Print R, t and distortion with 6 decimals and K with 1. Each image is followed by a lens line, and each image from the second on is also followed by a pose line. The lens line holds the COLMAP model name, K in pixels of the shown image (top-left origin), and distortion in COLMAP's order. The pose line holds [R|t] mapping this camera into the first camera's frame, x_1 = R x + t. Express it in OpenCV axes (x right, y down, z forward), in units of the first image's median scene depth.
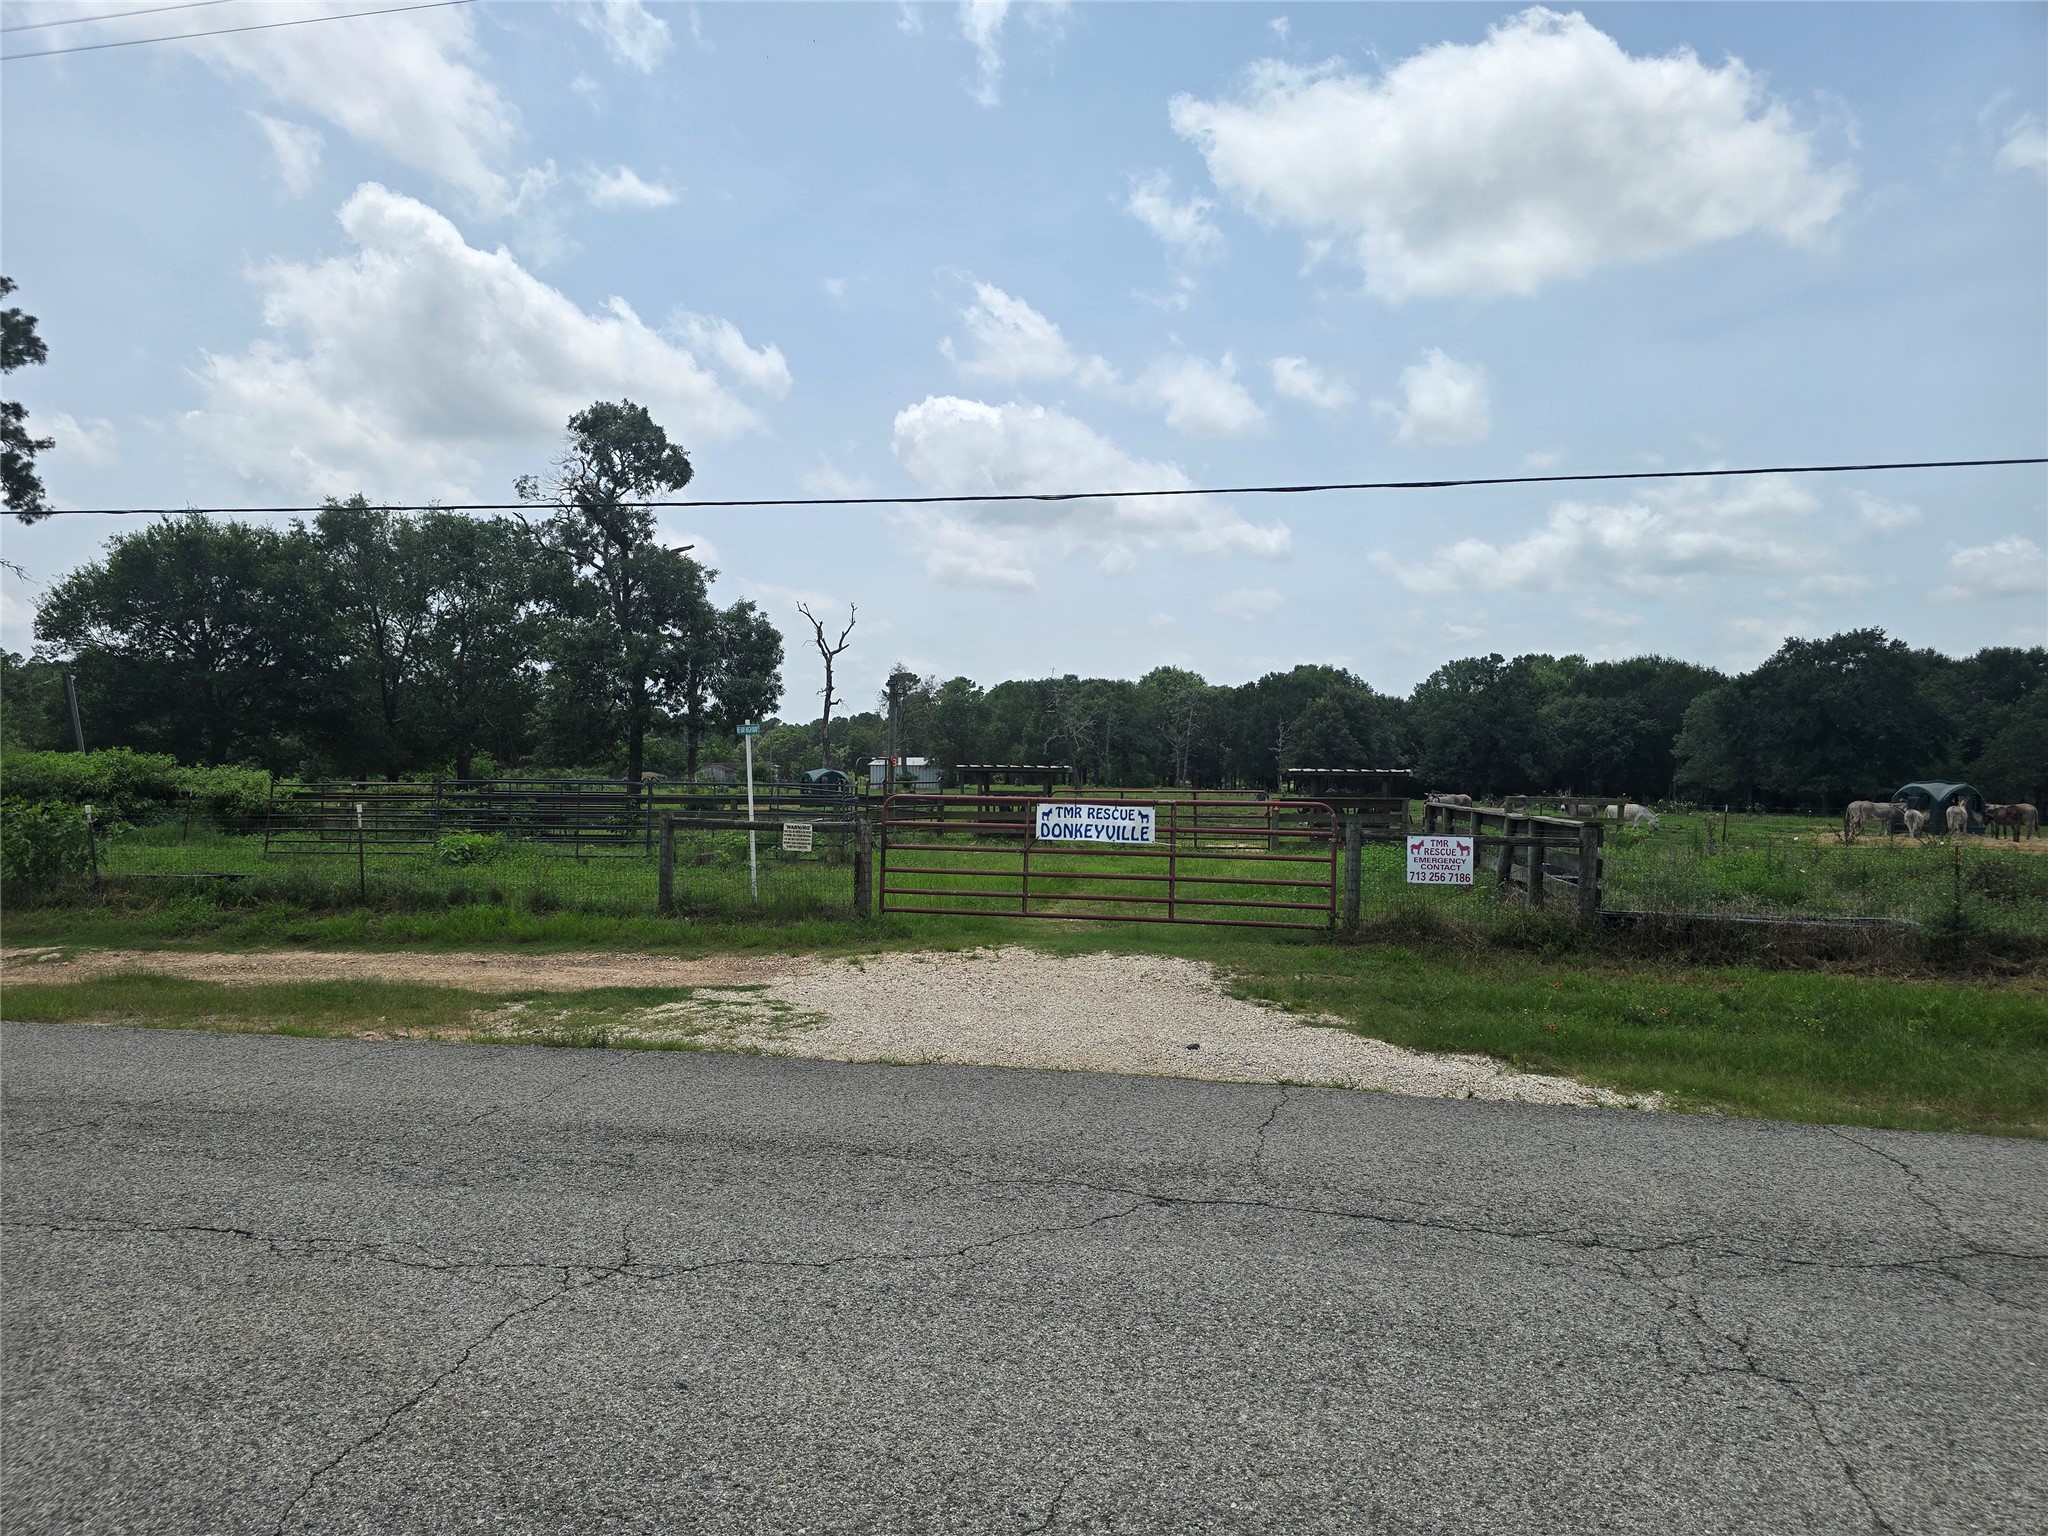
lens RADIAL K [[1369.3, 0, 989.4], [0, 1369.3, 781.7], [0, 0, 1]] dist [0.048199, -0.055877]
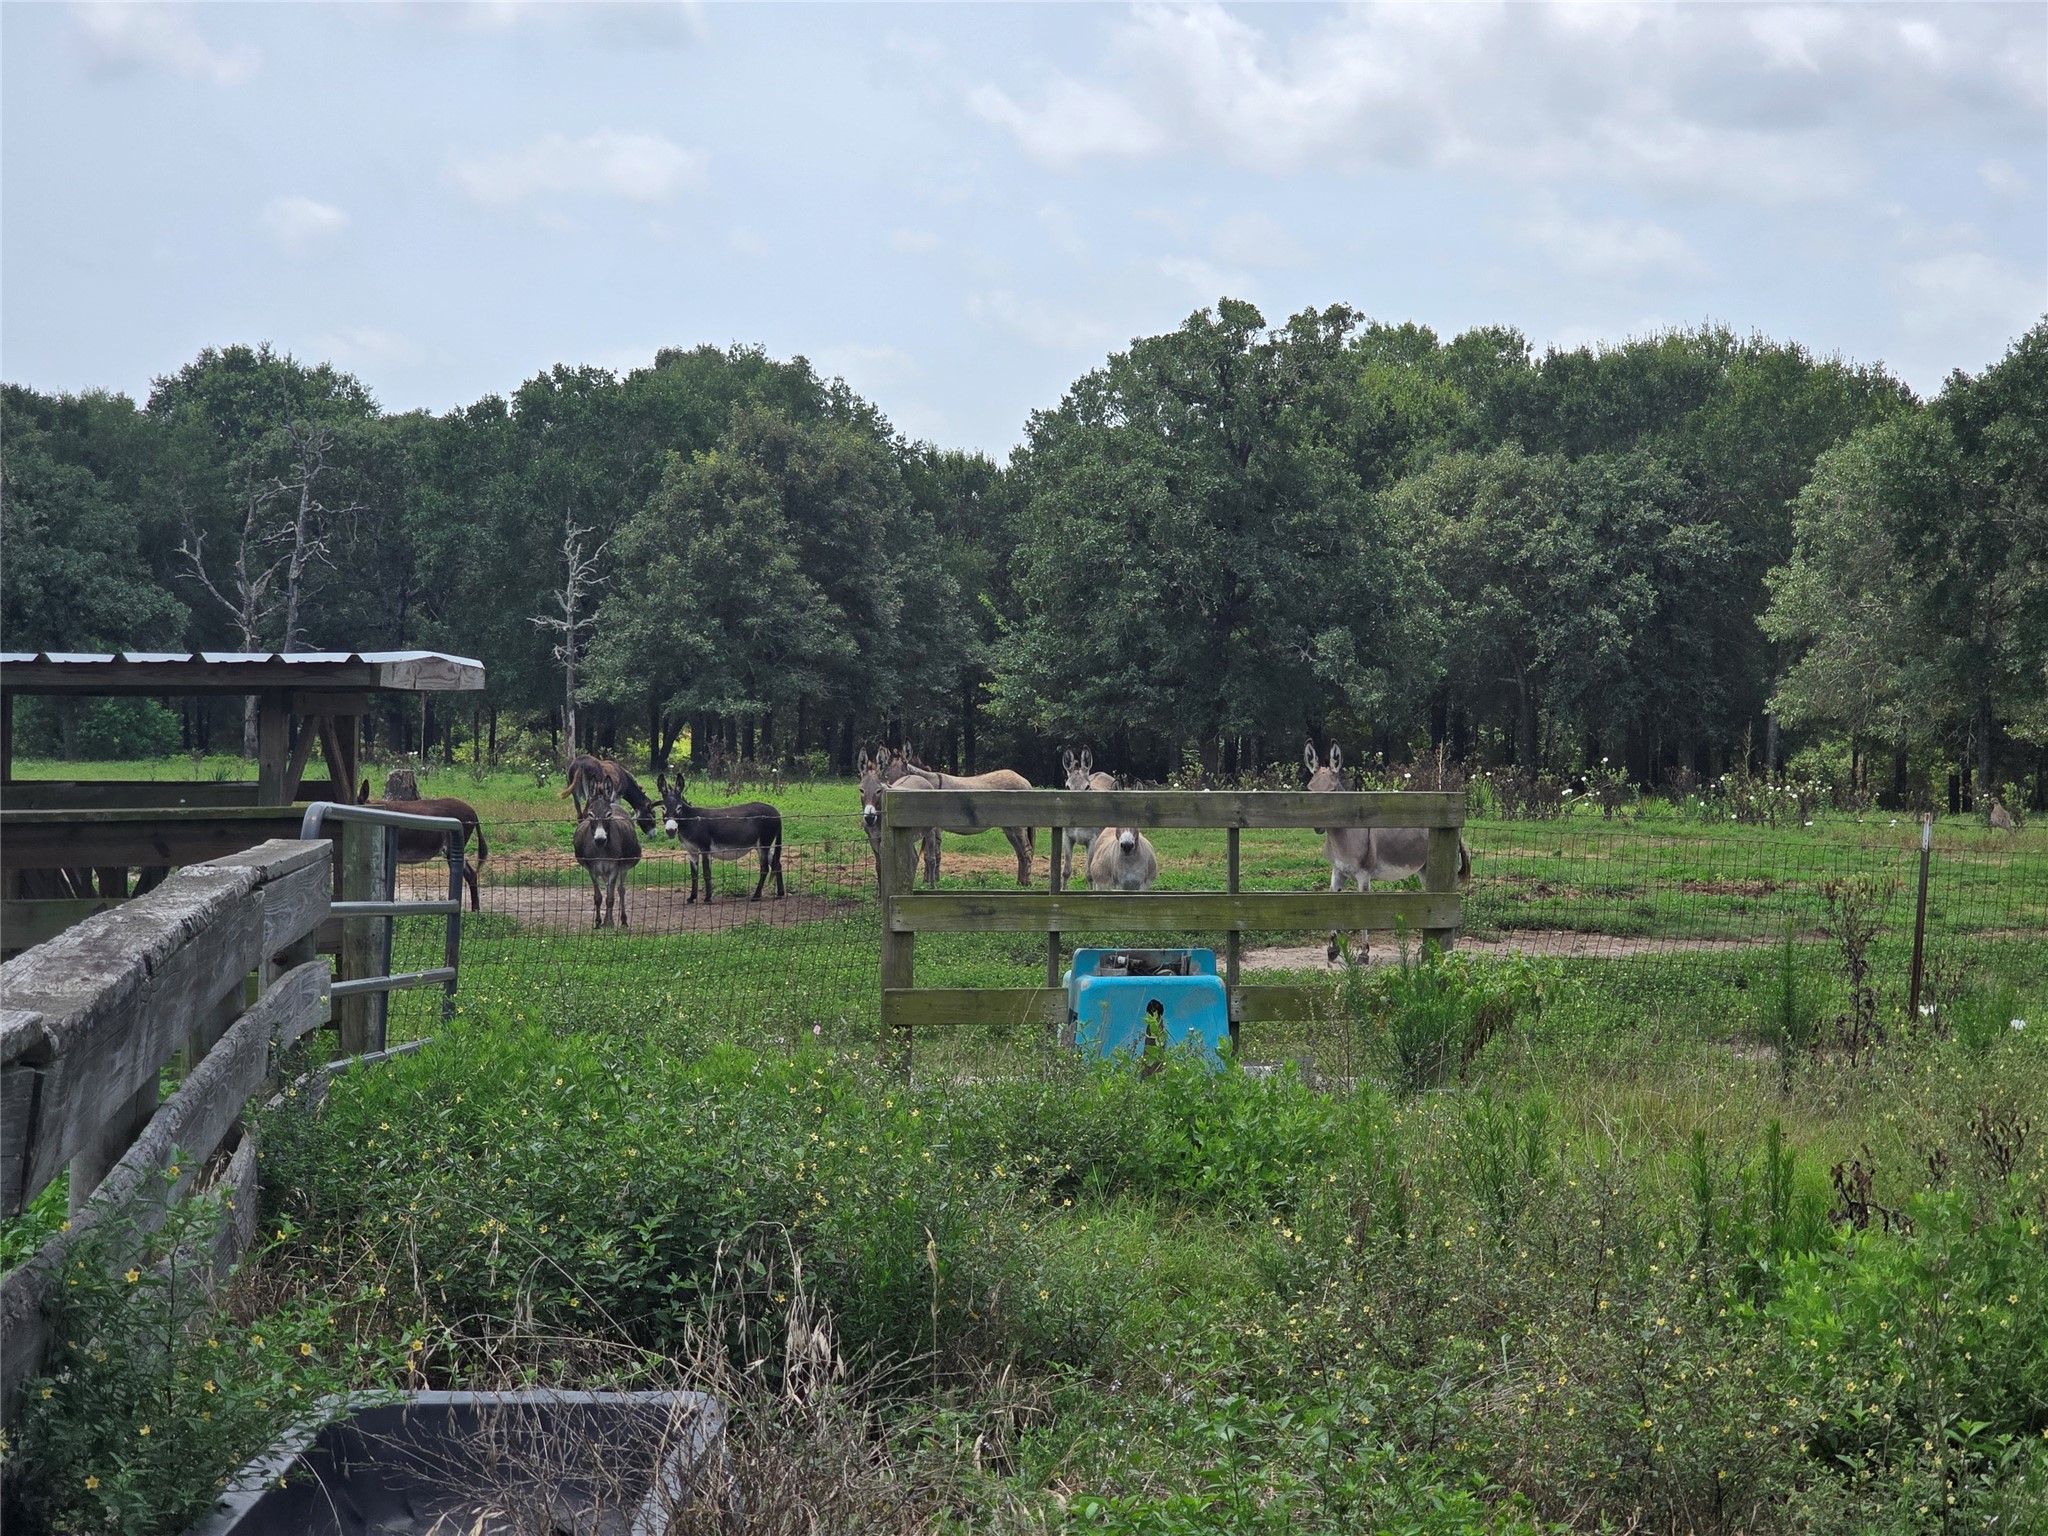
lens RADIAL K [[4235.8, 0, 1036.7], [0, 4235.8, 774.6], [0, 0, 1]] dist [-0.101764, 0.000000]
pose [[0.959802, -0.013928, 0.280332, 0.050908], [0.011303, 0.999876, 0.010976, 0.000431], [-0.280450, -0.007366, 0.959840, 0.095514]]
